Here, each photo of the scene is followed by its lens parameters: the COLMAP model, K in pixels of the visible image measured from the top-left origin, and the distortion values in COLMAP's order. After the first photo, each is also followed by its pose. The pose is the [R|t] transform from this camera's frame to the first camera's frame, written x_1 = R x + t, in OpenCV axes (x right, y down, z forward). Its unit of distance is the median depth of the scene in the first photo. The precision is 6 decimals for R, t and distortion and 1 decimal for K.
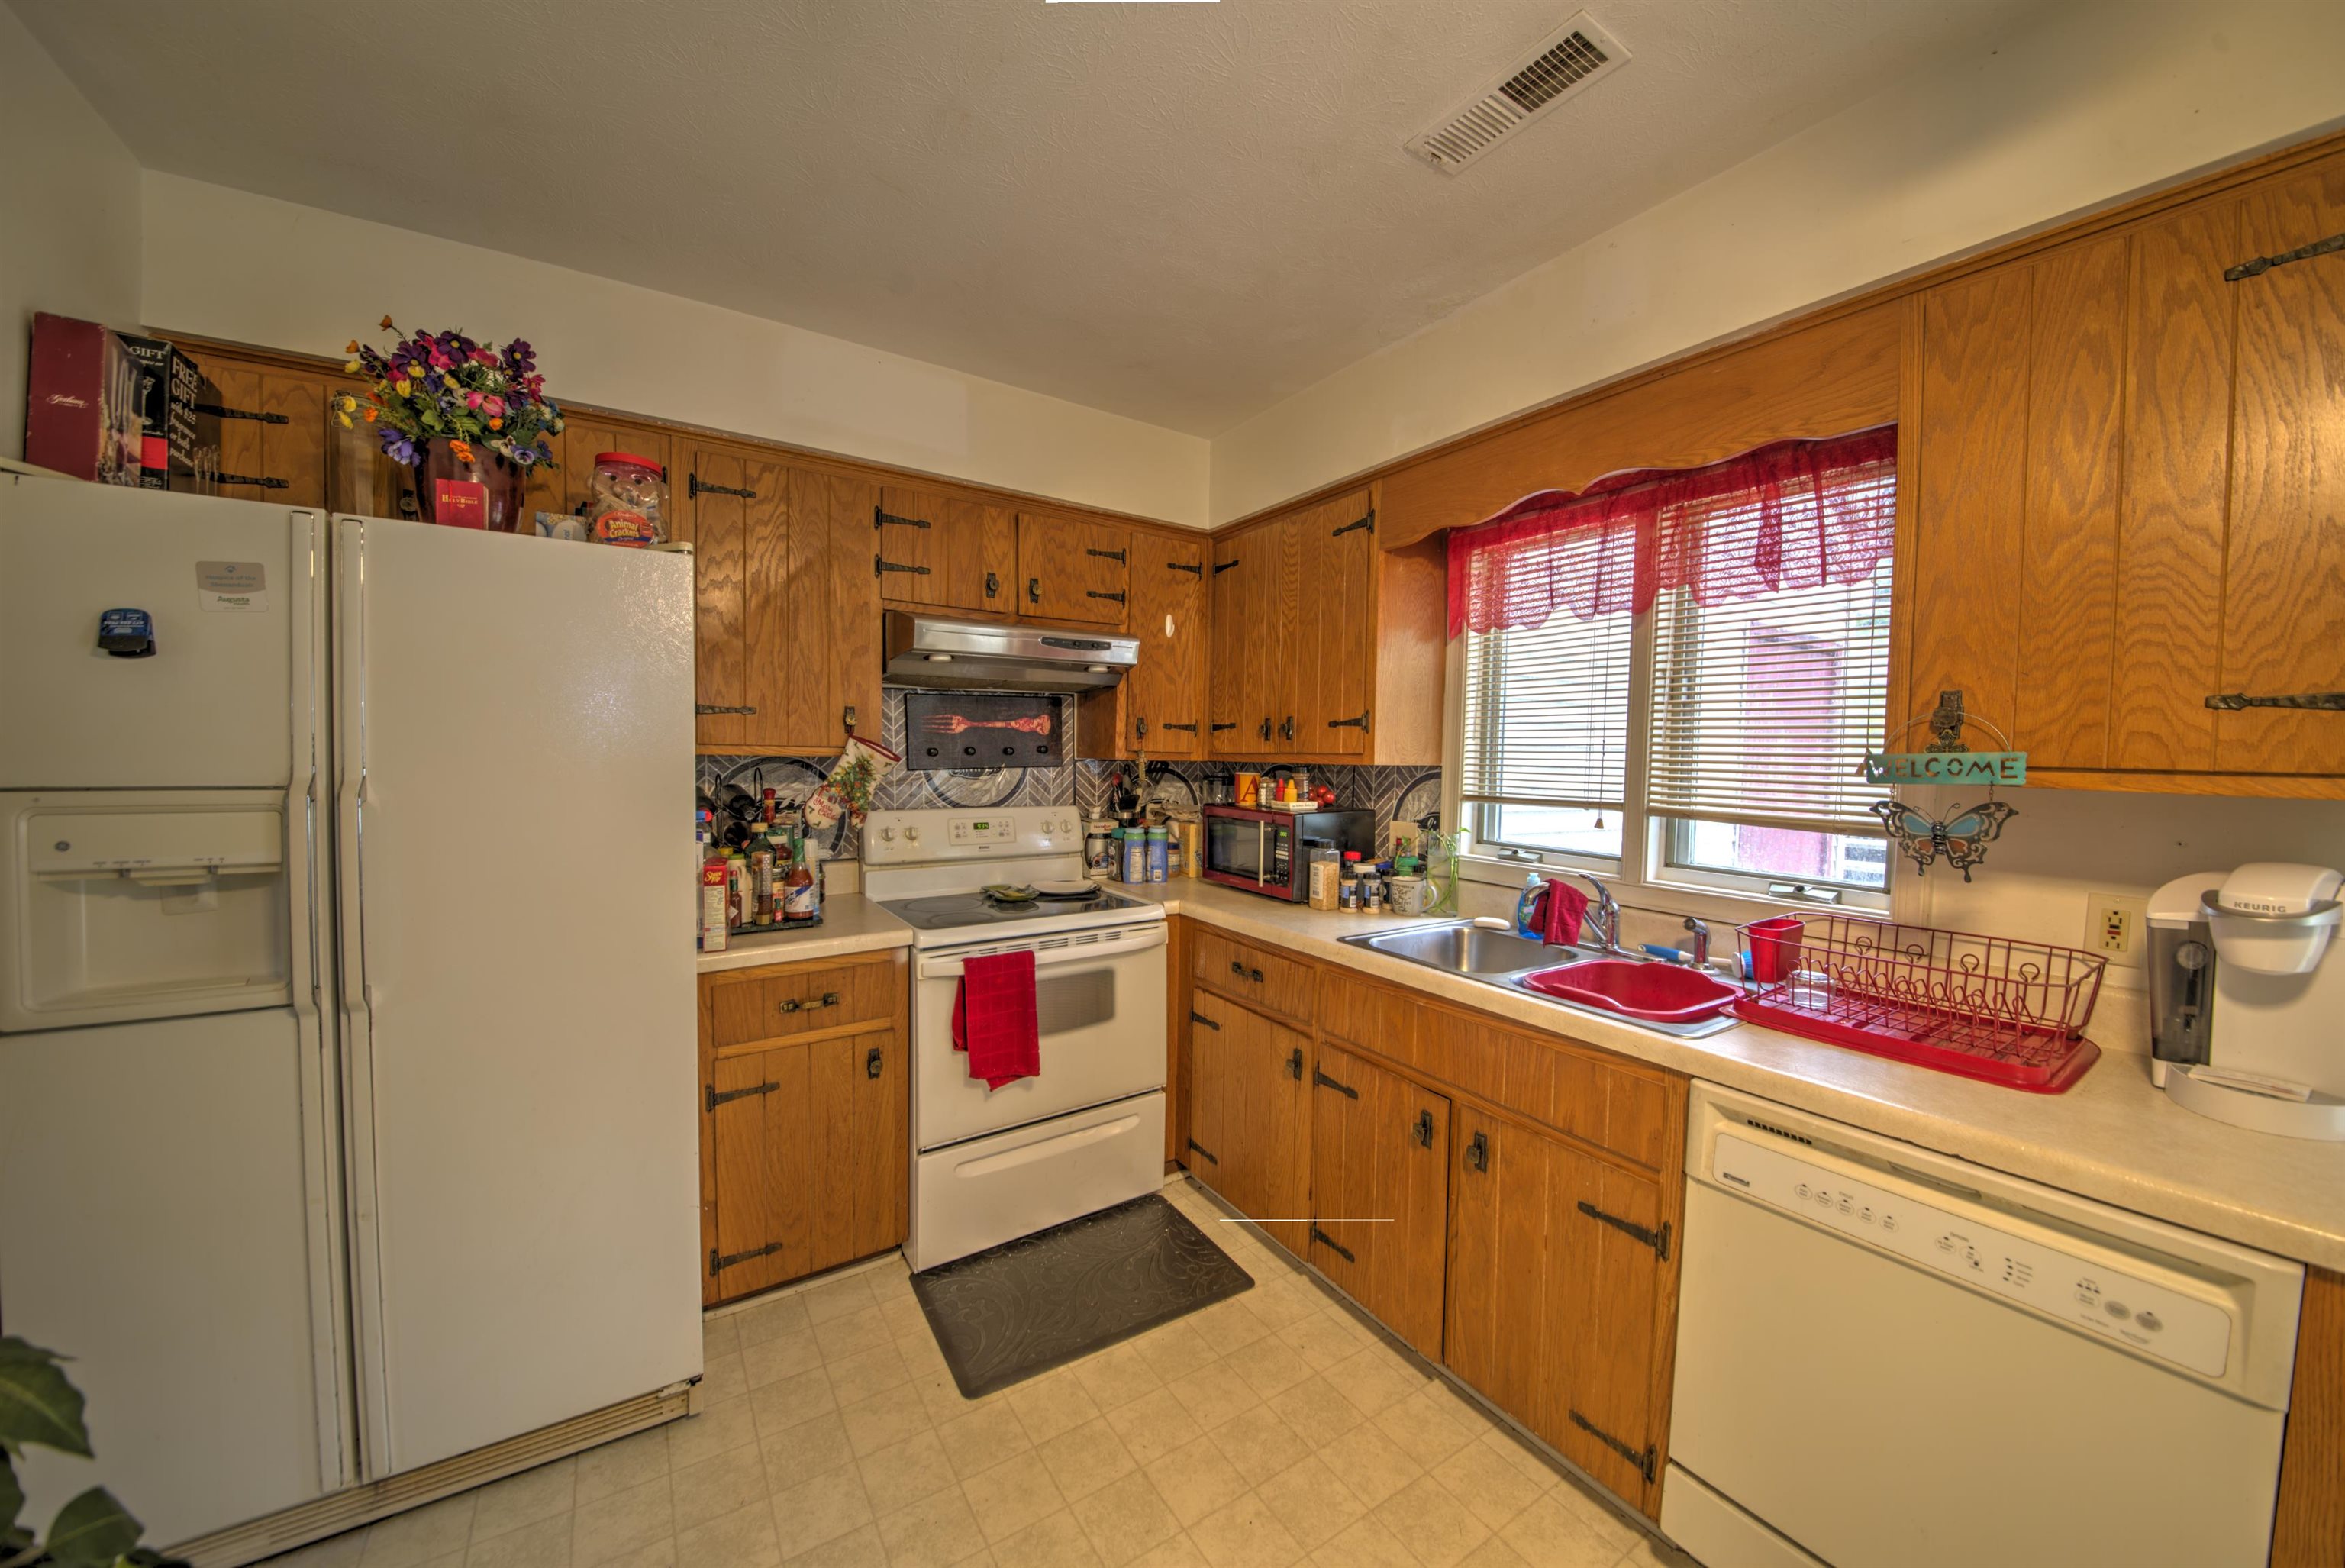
lens RADIAL K [[821.0, 0, 1172.5], [0, 821.0, 784.0], [0, 0, 1]] dist [-0.000151, -0.009326]
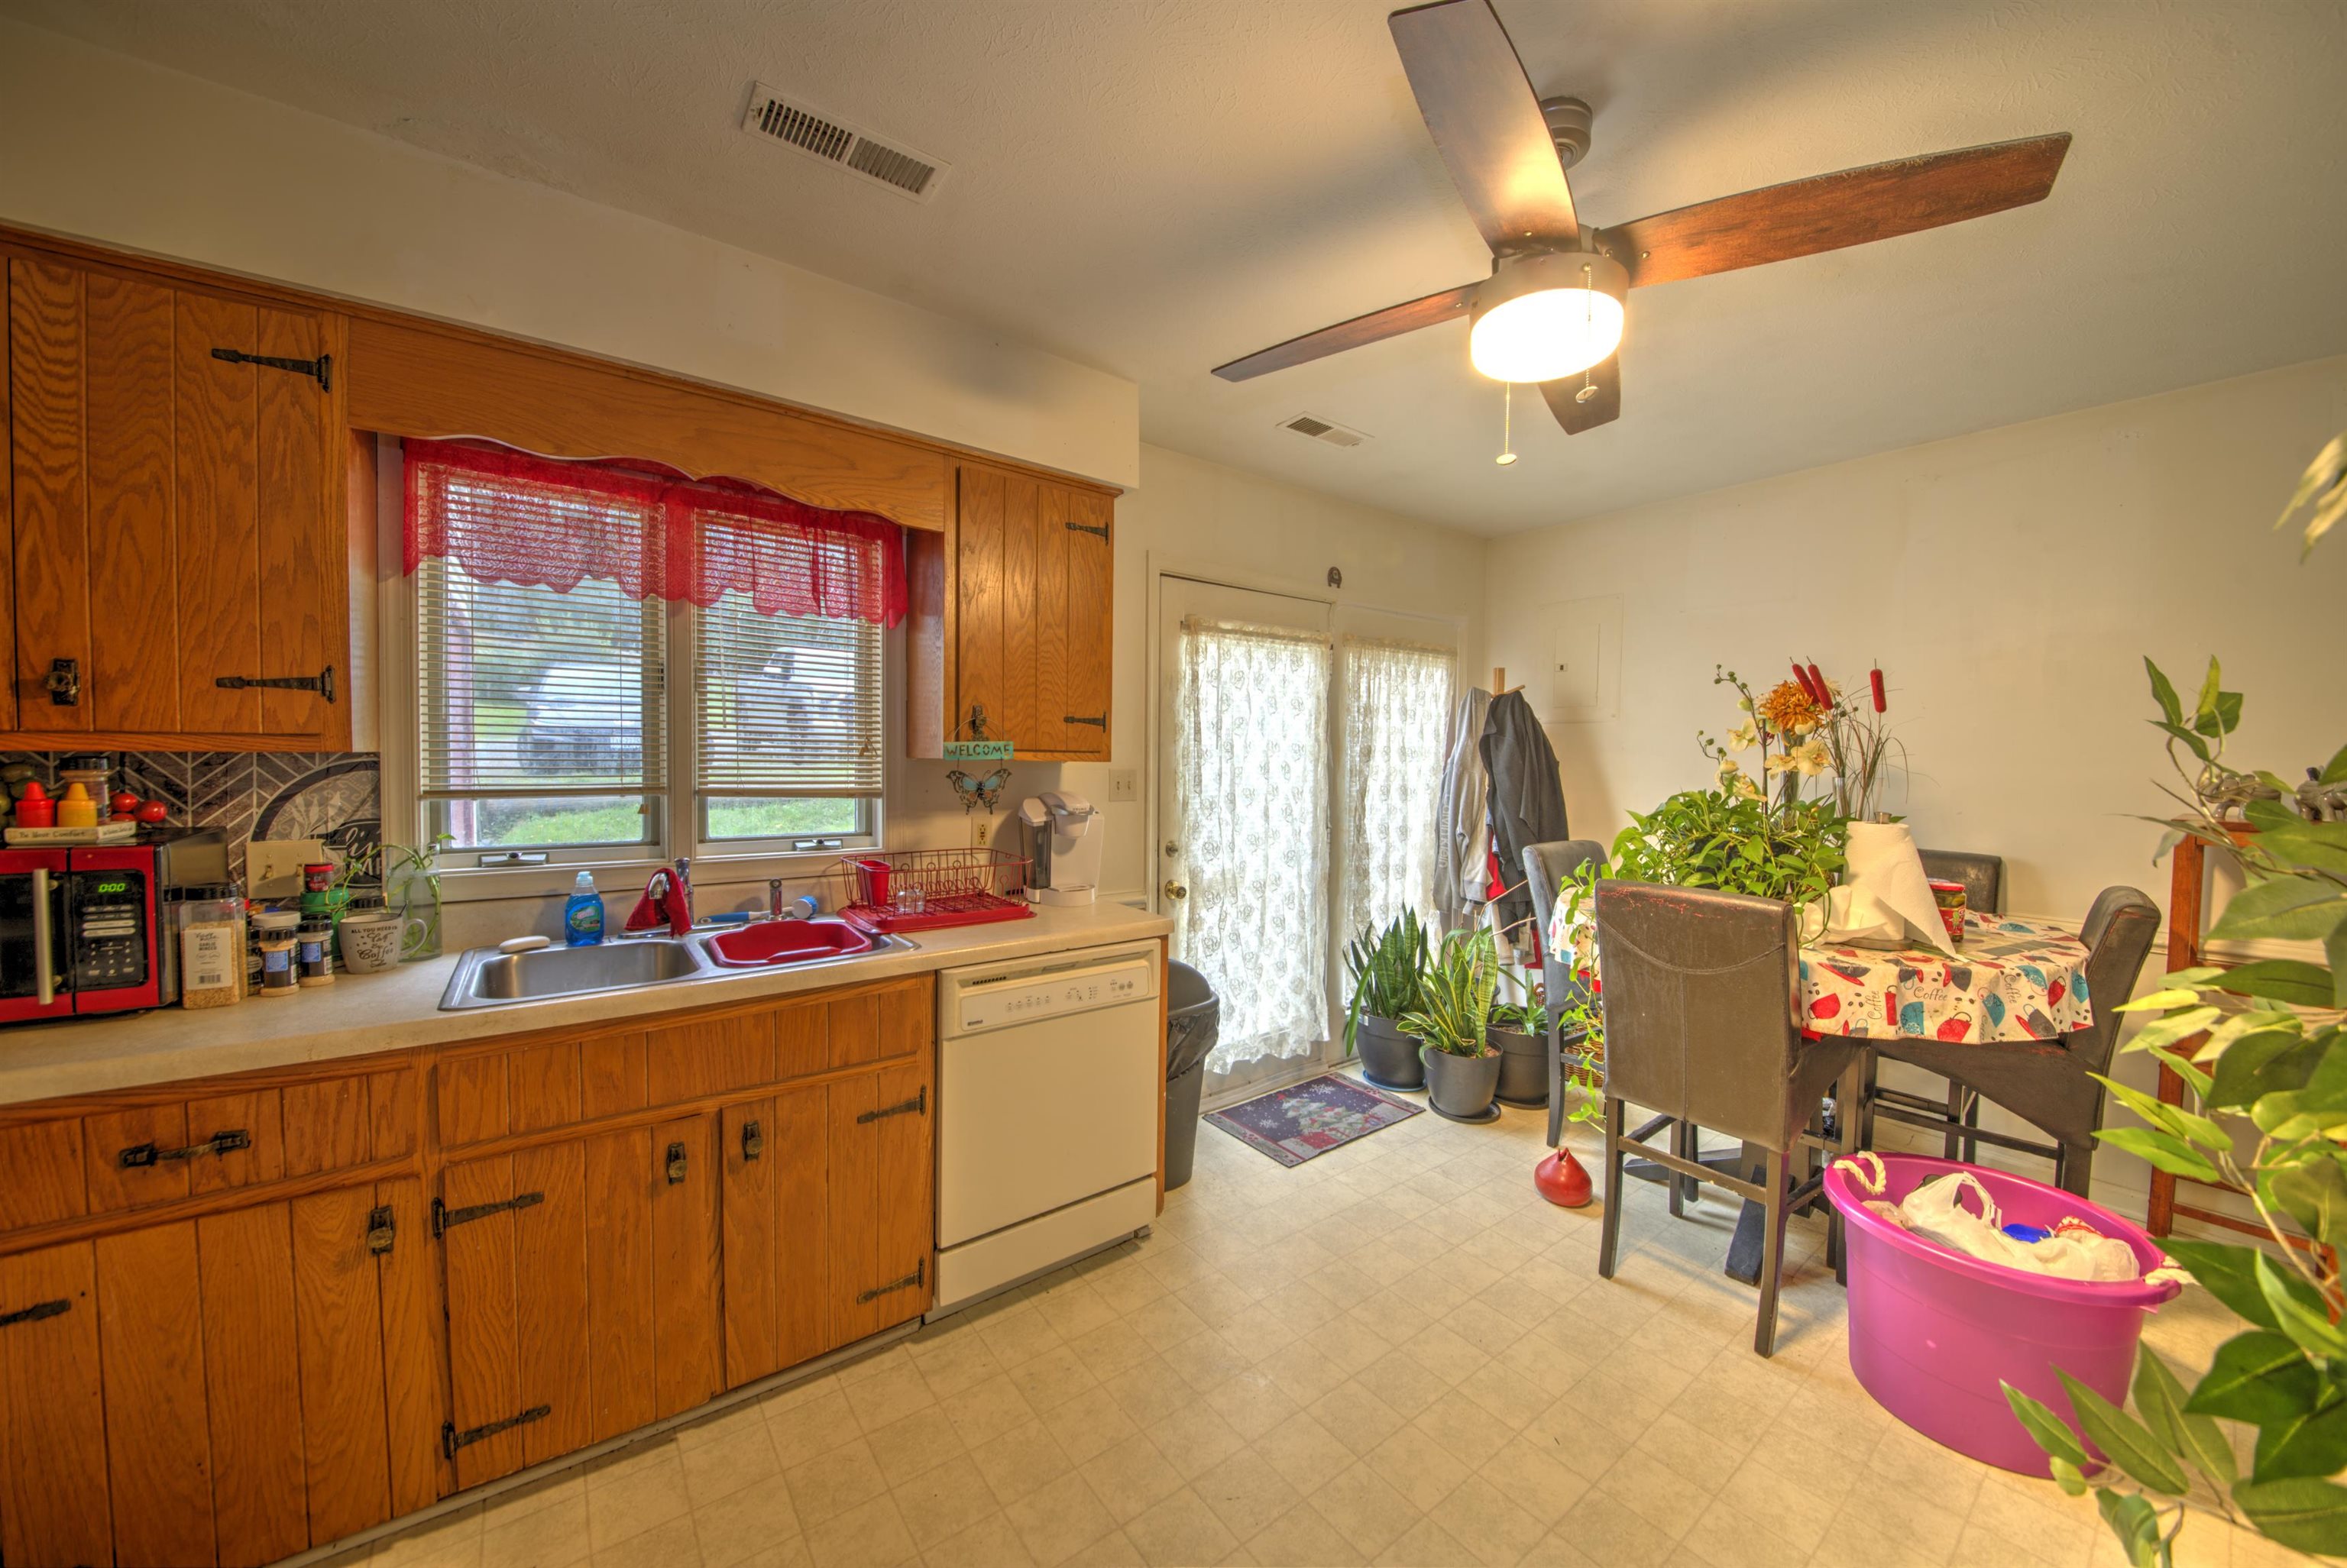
lens RADIAL K [[821.5, 0, 1173.5], [0, 821.5, 784.0], [0, 0, 1]] dist [-0.000151, -0.009326]
pose [[-0.076071, -0.047258, 0.995982, -0.499281], [0.025612, 0.998454, 0.049332, -0.014190], [-0.996773, 0.029262, -0.074743, 0.440325]]
